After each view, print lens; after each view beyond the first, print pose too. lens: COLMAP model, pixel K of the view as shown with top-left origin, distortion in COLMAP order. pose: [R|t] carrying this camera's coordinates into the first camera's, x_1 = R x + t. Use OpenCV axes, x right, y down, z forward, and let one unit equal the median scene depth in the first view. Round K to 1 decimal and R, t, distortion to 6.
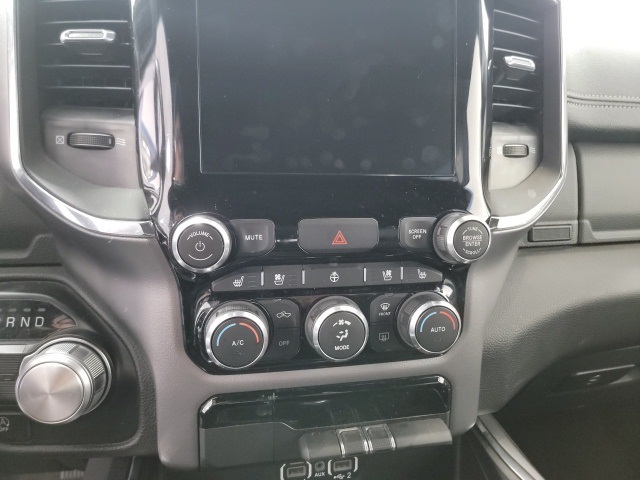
lens RADIAL K [[444.4, 0, 320.0], [0, 444.4, 240.0], [0, 0, 1]] dist [0.041471, 0.000202]
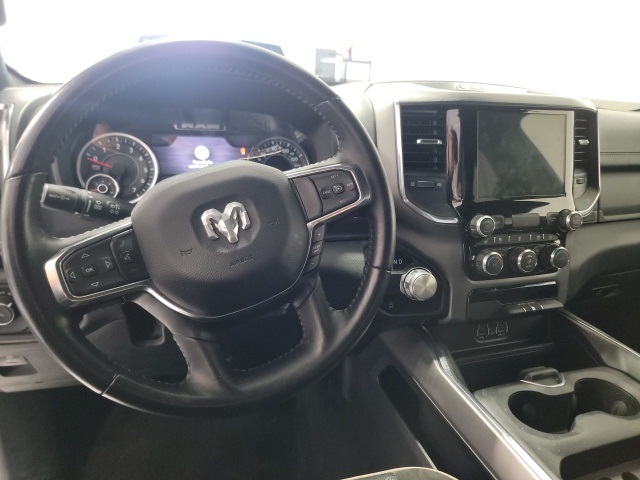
lens RADIAL K [[444.4, 0, 320.0], [0, 444.4, 240.0], [0, 0, 1]] dist [0.041471, 0.000202]
pose [[0.992433, -0.030728, 0.118879, -1.127932], [0.027275, 0.999161, 0.030563, -0.010259], [-0.119718, -0.027089, 0.992438, -1.073486]]
